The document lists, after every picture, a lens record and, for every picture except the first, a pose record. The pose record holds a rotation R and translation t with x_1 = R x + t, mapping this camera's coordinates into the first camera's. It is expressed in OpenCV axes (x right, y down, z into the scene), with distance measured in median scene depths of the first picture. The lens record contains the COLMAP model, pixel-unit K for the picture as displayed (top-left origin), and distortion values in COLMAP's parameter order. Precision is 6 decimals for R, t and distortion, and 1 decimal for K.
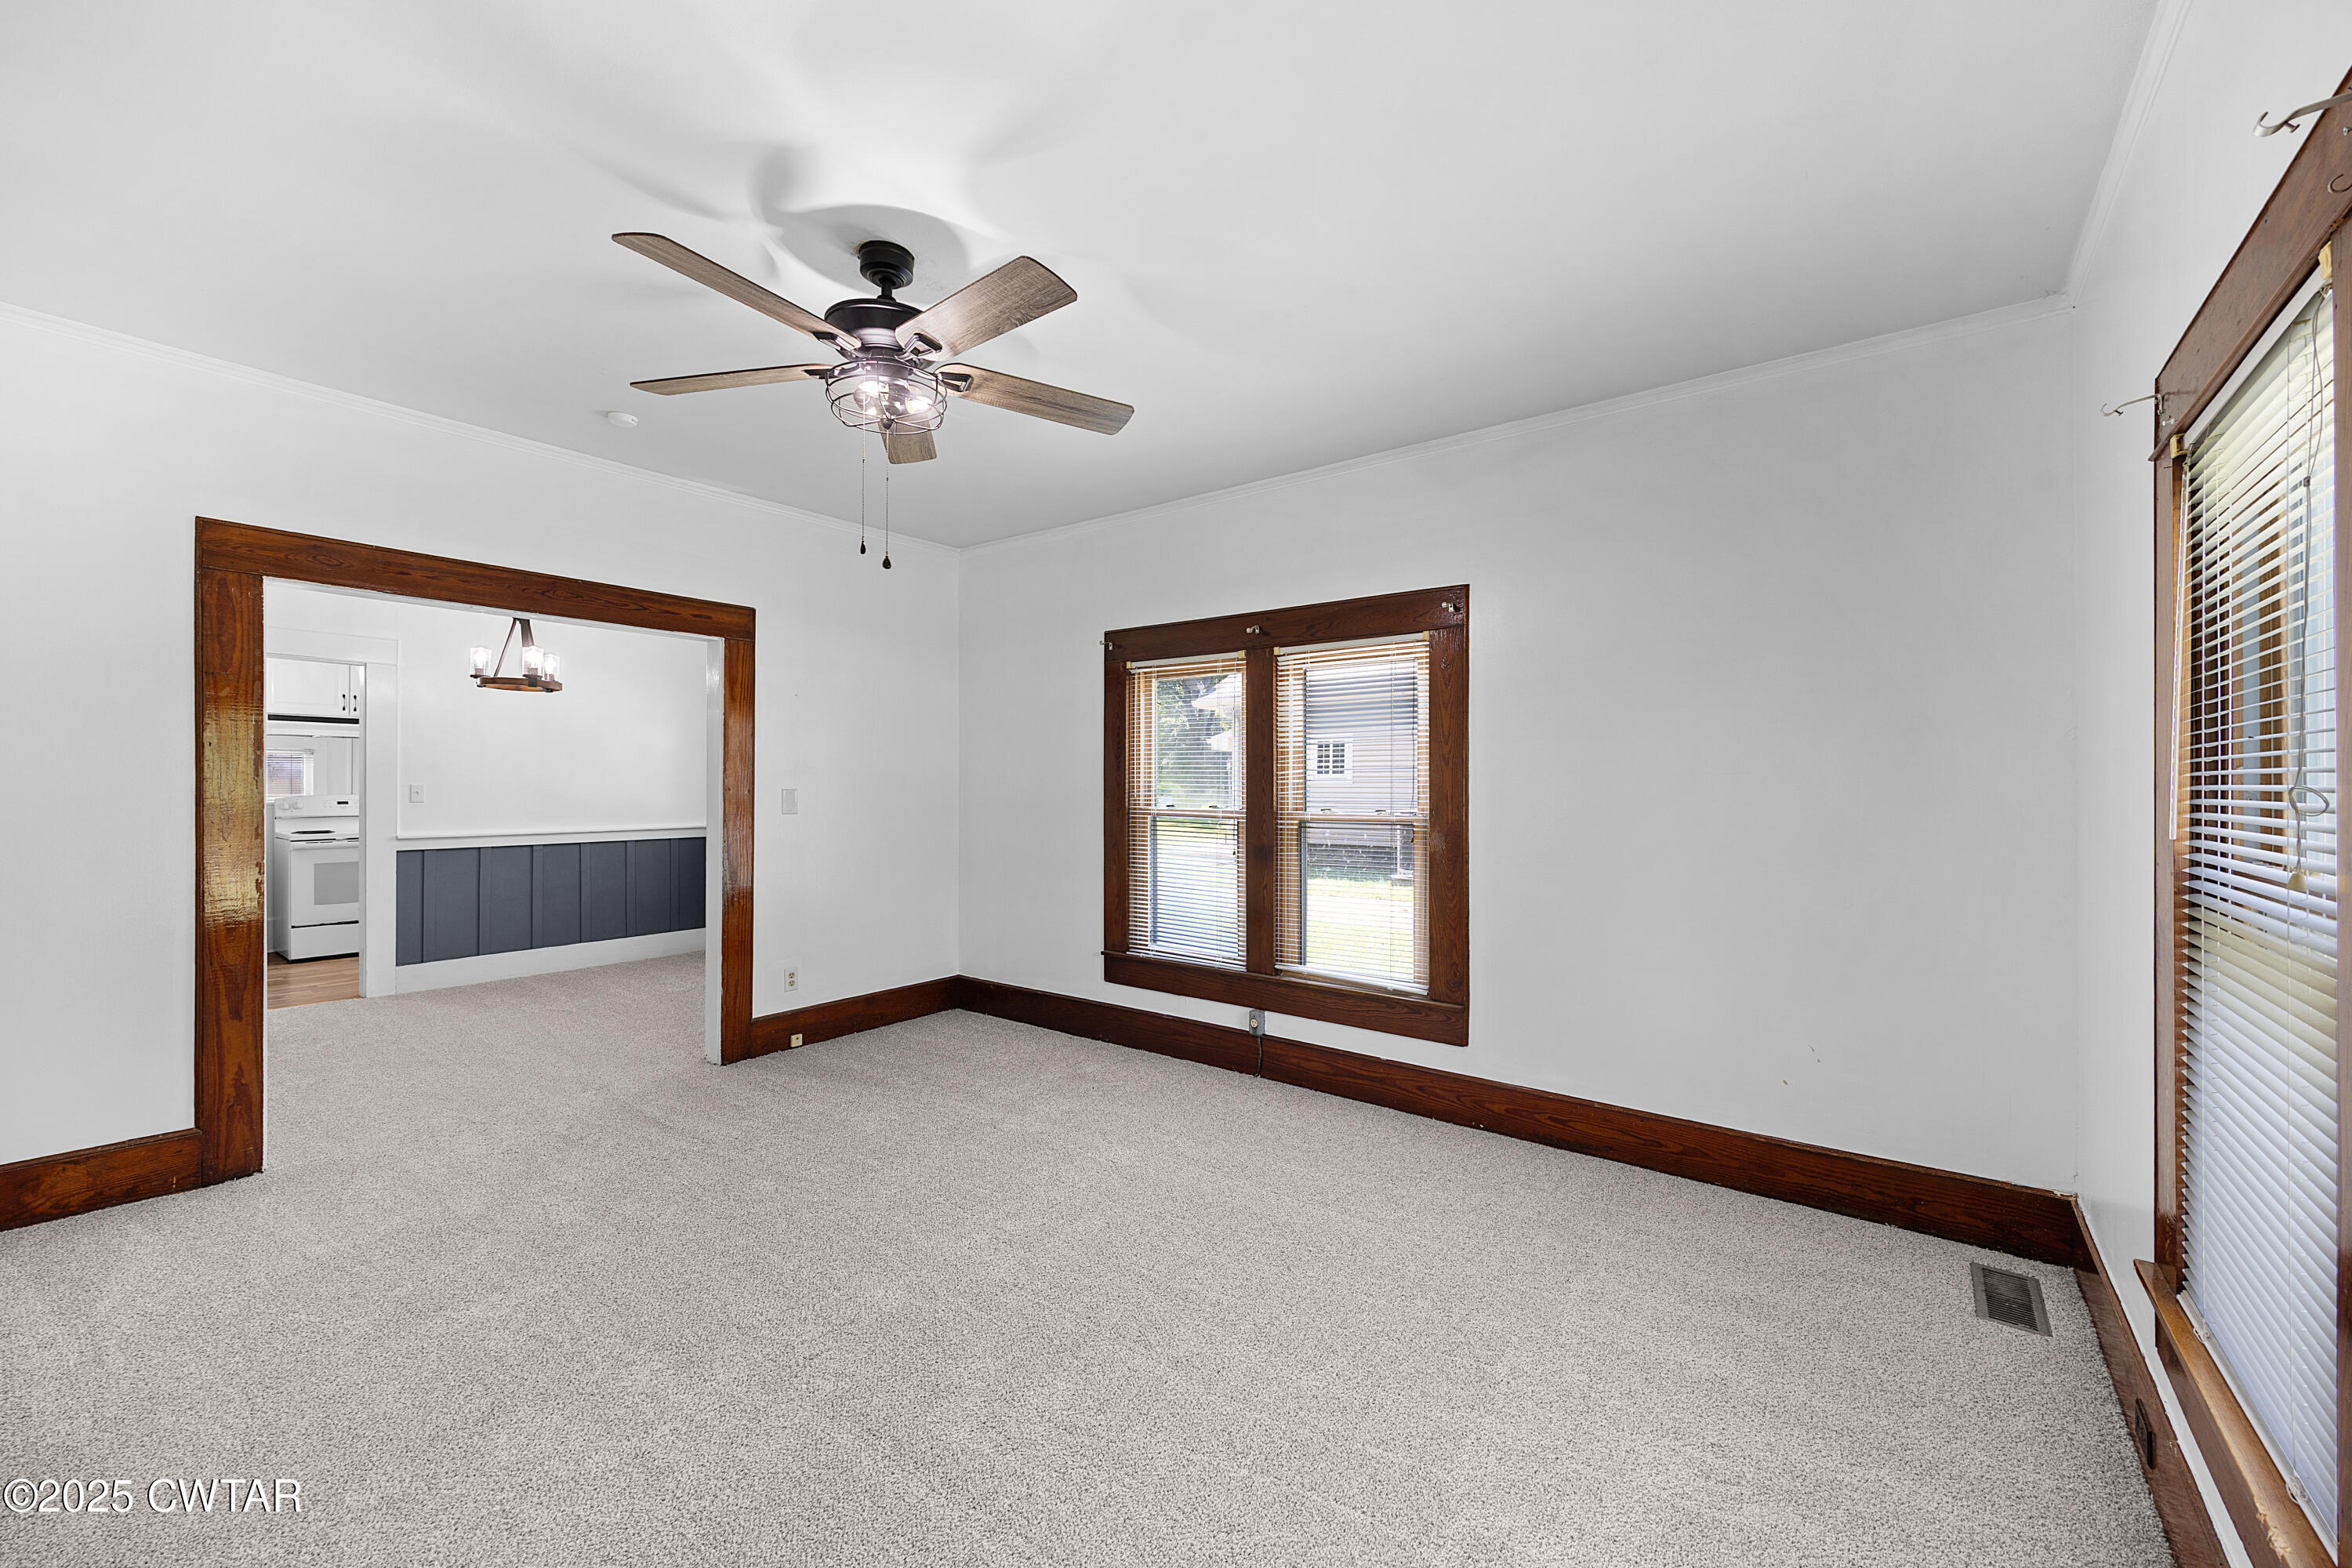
lens RADIAL K [[918.4, 0, 1176.0], [0, 918.4, 784.0], [0, 0, 1]] dist [0.000139, 0.000038]
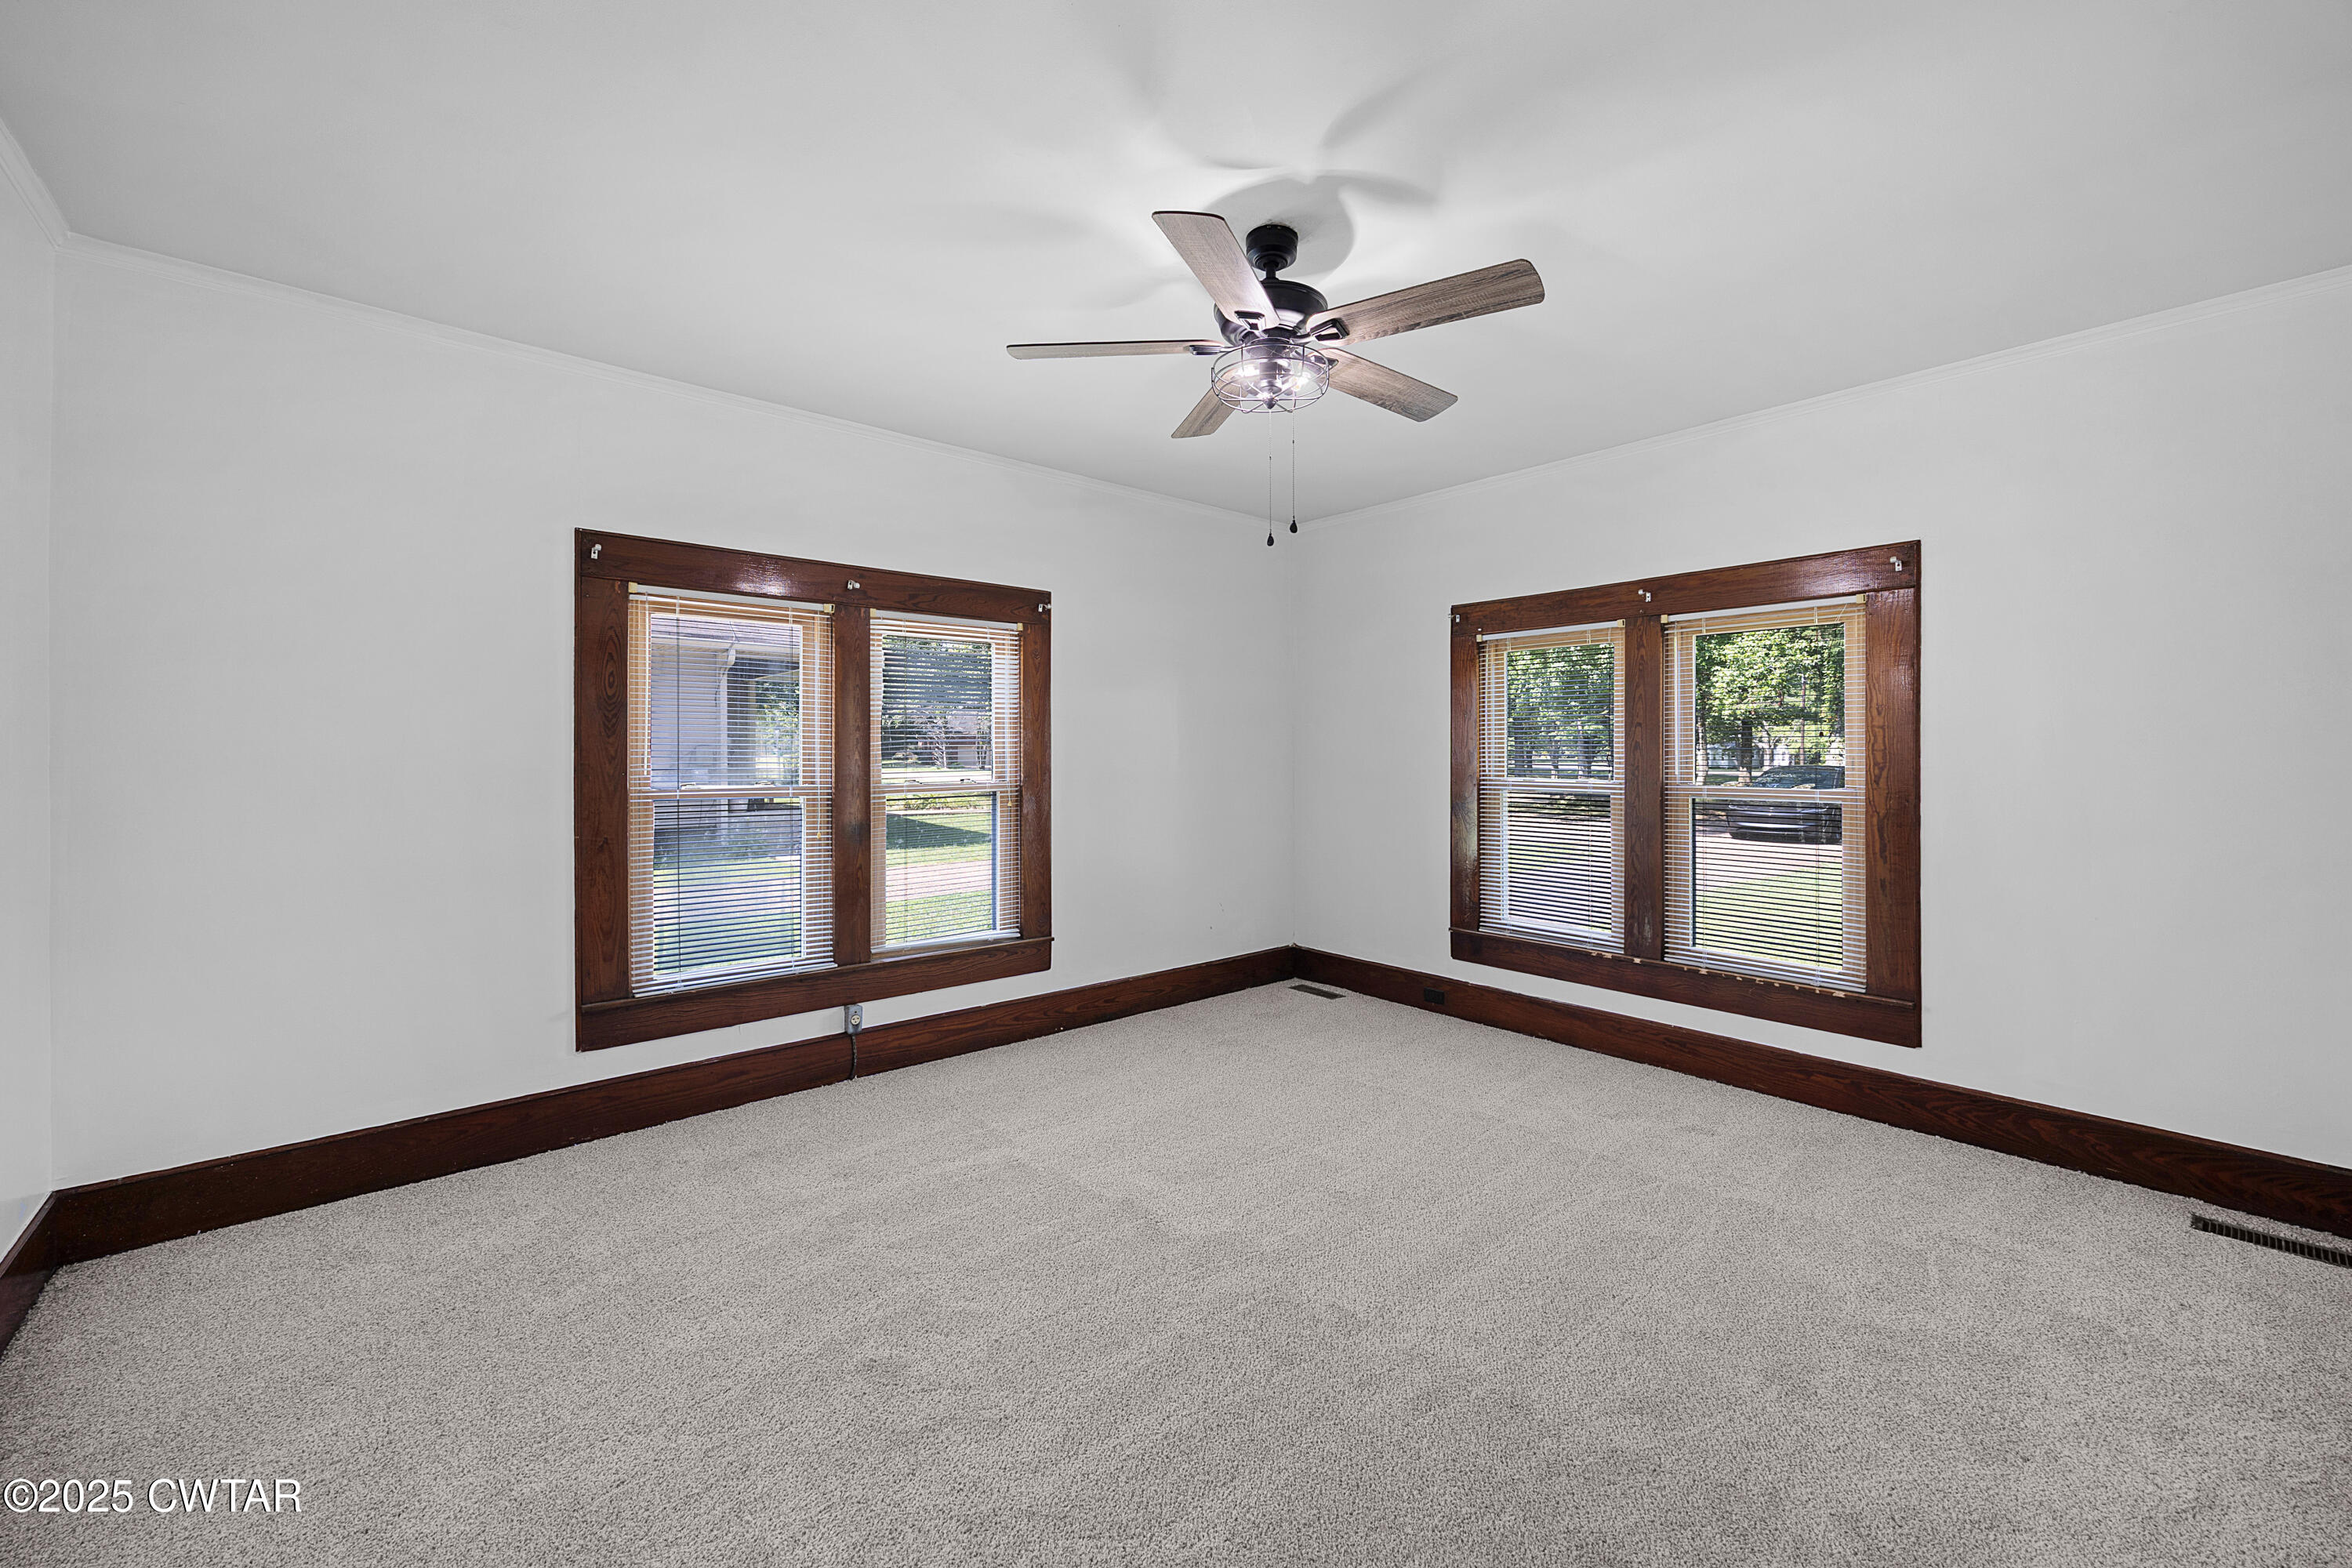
lens RADIAL K [[949.1, 0, 1176.5], [0, 949.1, 745.1], [0, 0, 1]] dist [0.010554, 0.000335]
pose [[0.196445, 0.005180, 0.980501, -0.786368], [-0.001038, 0.999987, -0.005075, -0.005652], [-0.980514, -0.000020, 0.196447, 0.515694]]
